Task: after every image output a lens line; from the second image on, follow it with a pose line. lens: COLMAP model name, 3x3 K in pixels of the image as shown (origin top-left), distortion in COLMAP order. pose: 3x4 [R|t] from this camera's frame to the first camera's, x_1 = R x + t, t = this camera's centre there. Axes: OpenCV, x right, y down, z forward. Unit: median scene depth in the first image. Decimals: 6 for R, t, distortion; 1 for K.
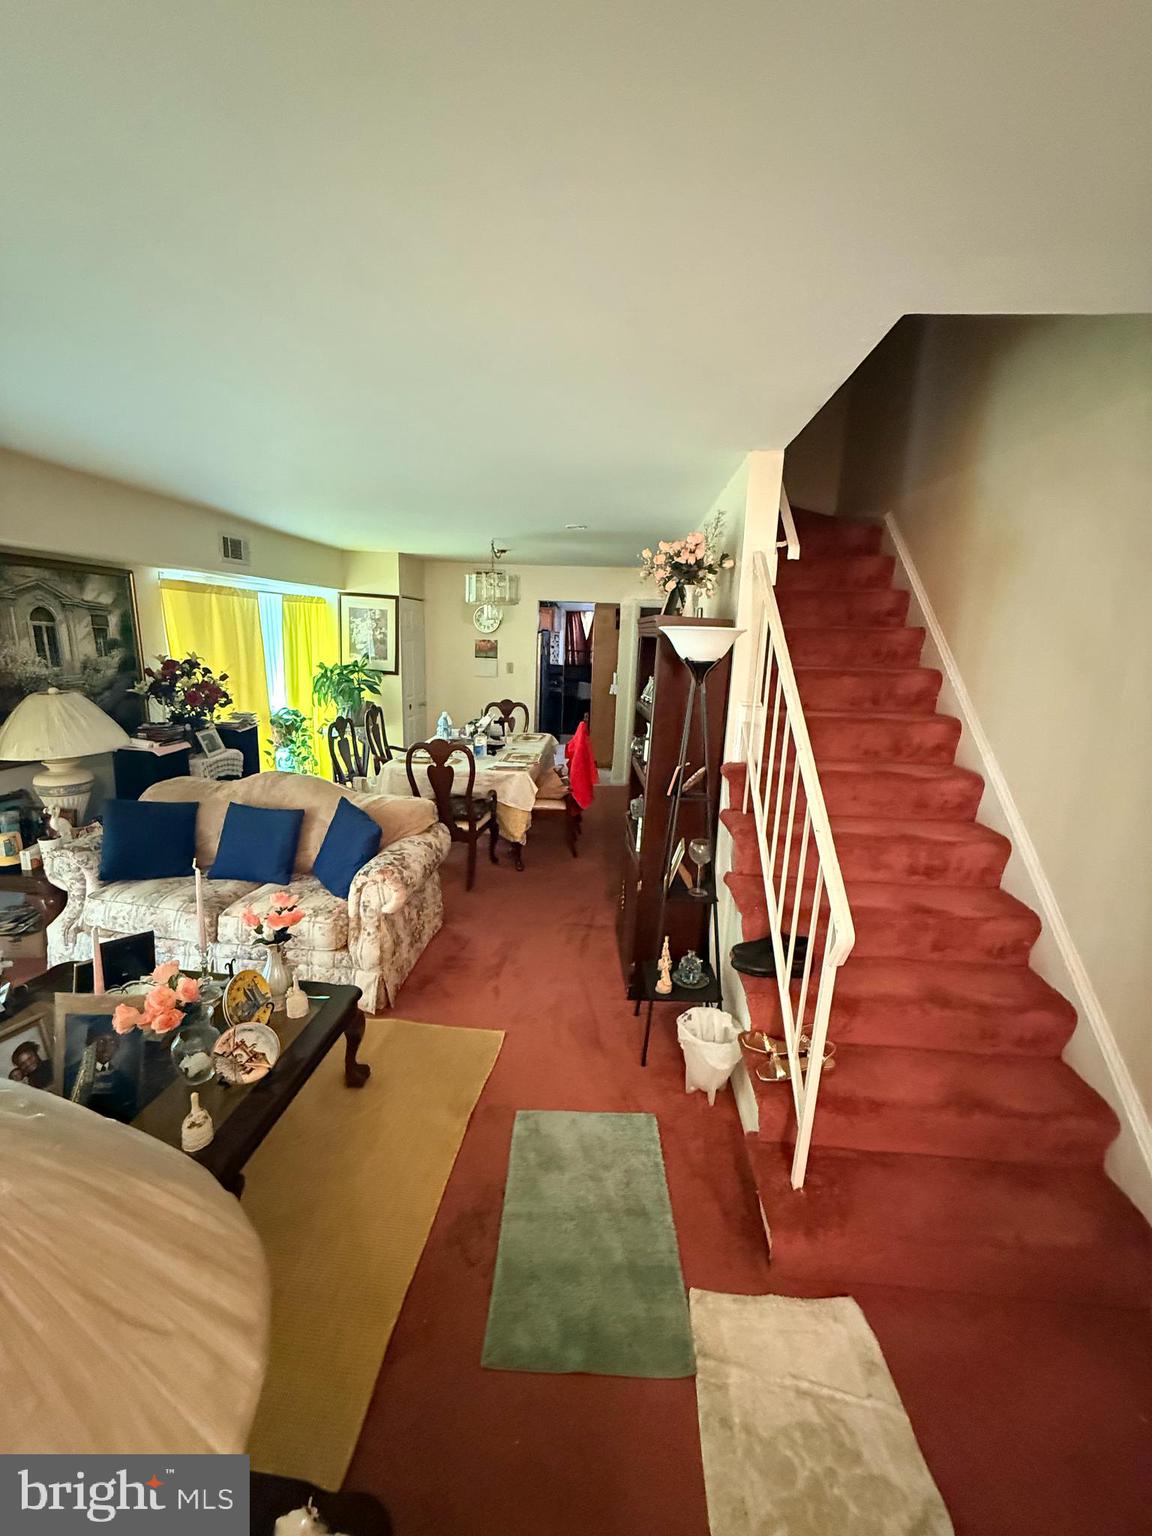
lens RADIAL K [[616.3, 0, 576.0], [0, 616.3, 768.0], [0, 0, 1]] dist [-0.001308, -0.000023]
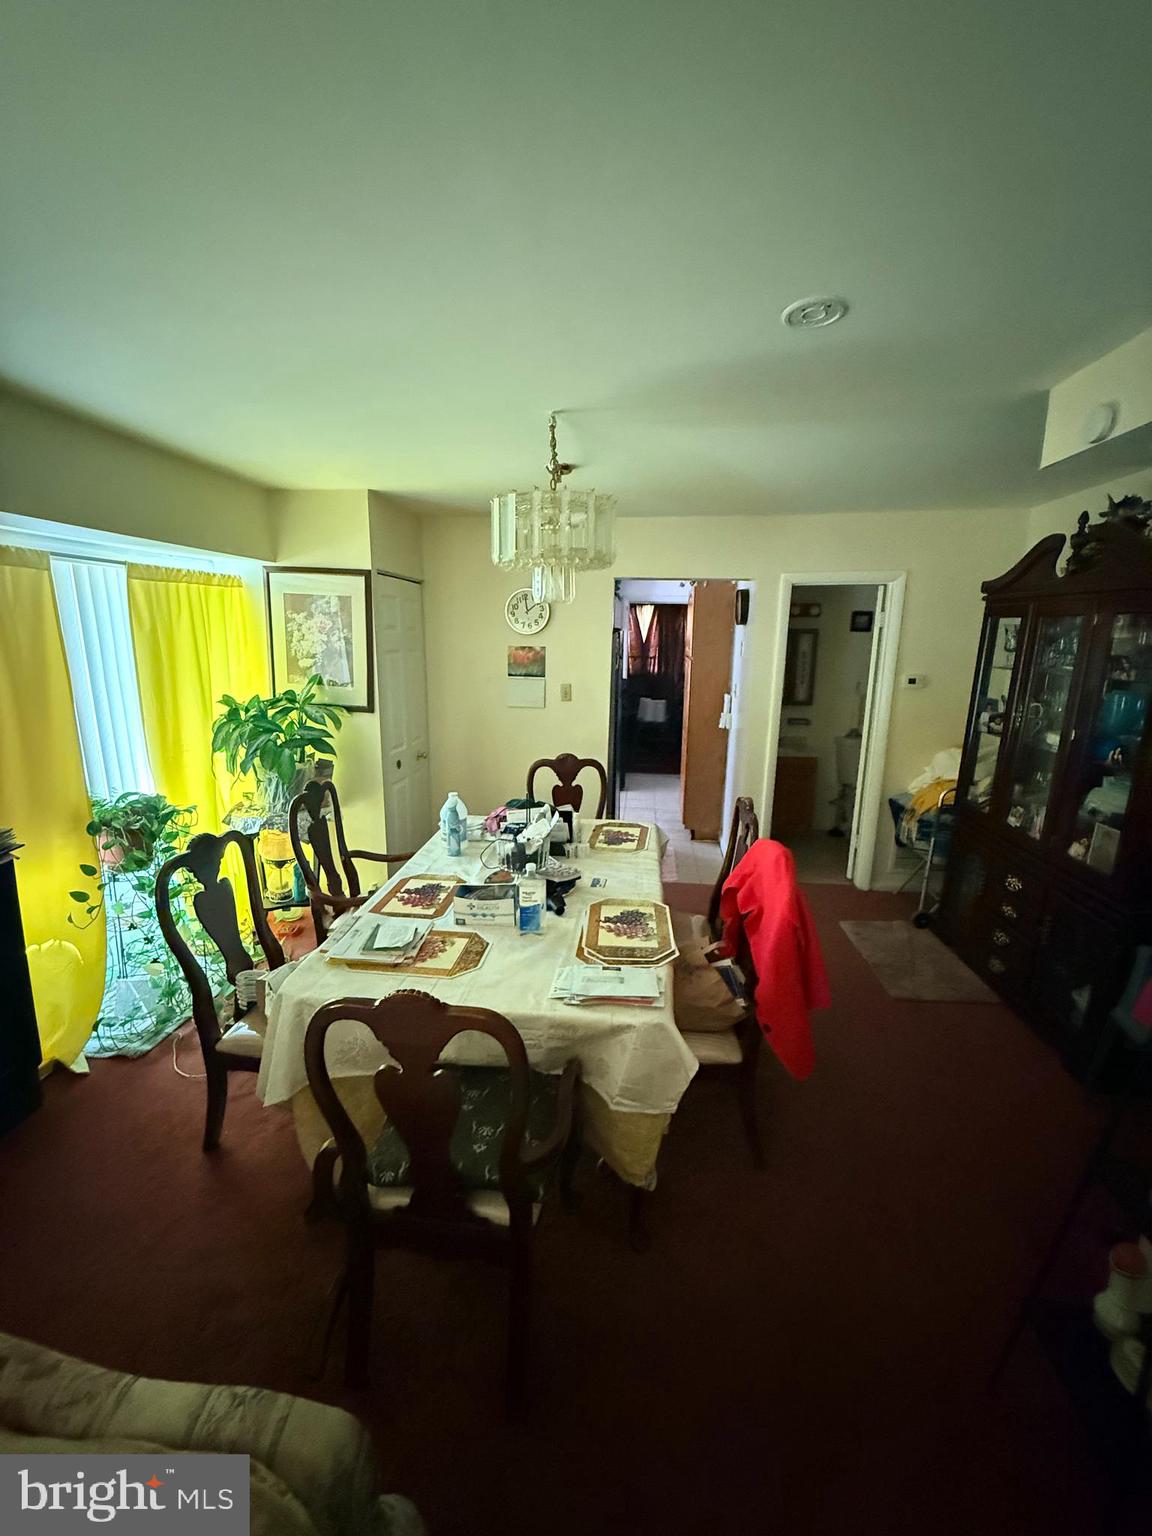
lens RADIAL K [[617.6, 0, 576.0], [0, 617.6, 768.0], [0, 0, 1]] dist [0.001794, 0.000048]
pose [[0.999140, -0.008834, -0.040523, -0.083509], [0.008789, 0.999961, -0.001303, -0.099662], [0.040533, 0.000946, 0.999178, 0.452792]]
